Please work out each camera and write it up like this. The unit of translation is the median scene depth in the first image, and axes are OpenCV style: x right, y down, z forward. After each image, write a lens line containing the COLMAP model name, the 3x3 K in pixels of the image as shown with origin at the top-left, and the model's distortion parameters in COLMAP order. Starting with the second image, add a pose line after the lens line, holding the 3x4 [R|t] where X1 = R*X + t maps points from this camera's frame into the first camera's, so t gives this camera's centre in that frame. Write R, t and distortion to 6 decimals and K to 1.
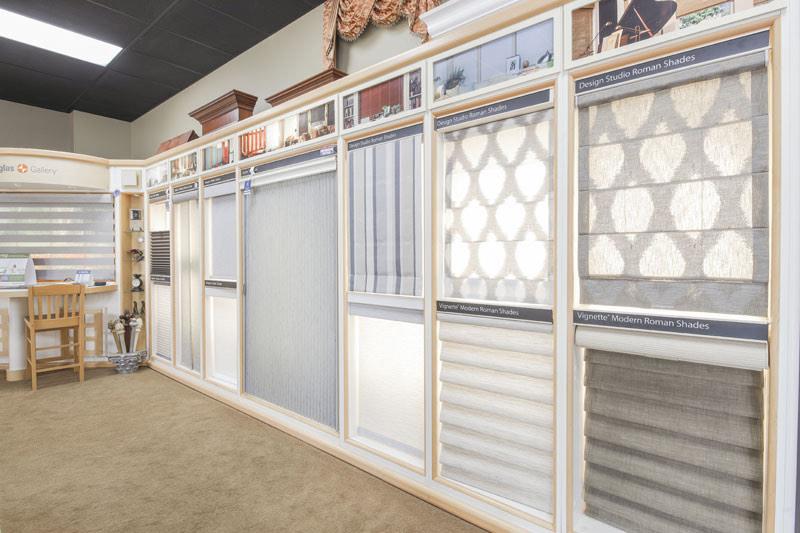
lens RADIAL K [[404.2, 0, 396.4], [0, 404.2, 265.0], [0, 0, 1]] dist [0.000283, -0.003973]
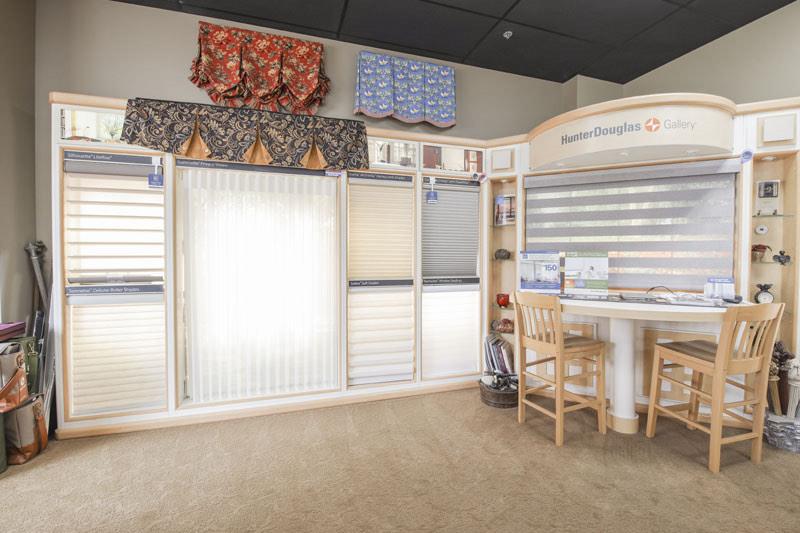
lens RADIAL K [[366.0, 0, 399.9], [0, 366.0, 263.4], [0, 0, 1]] dist [-0.006866, -0.005211]
pose [[0.844657, 0.017415, -0.535024, -2.390080], [-0.016804, 0.999841, 0.006015, -0.009553], [0.535044, 0.003910, 0.844815, 0.648646]]
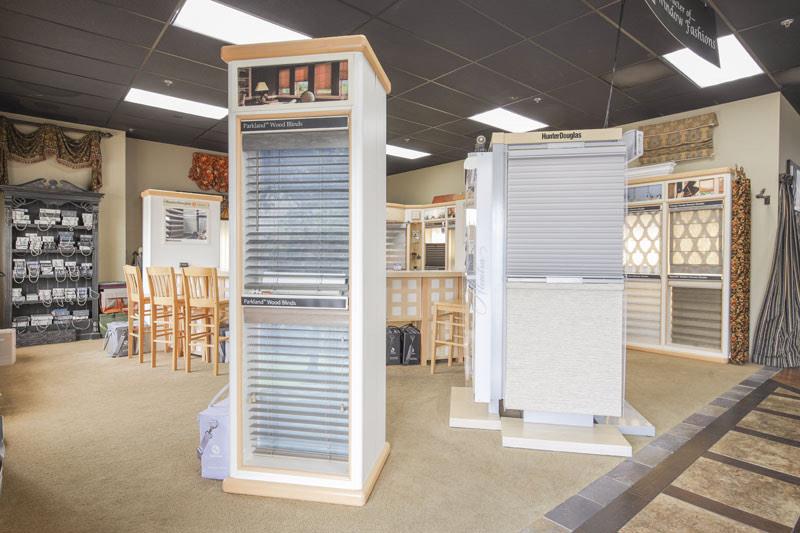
lens RADIAL K [[414.8, 0, 402.7], [0, 414.8, 264.6], [0, 0, 1]] dist [0.003332, -0.005809]
pose [[0.980394, 0.012256, -0.196664, -0.945654], [-0.013105, 0.999910, -0.003016, 0.064444], [0.196609, 0.005534, 0.980466, -2.560301]]
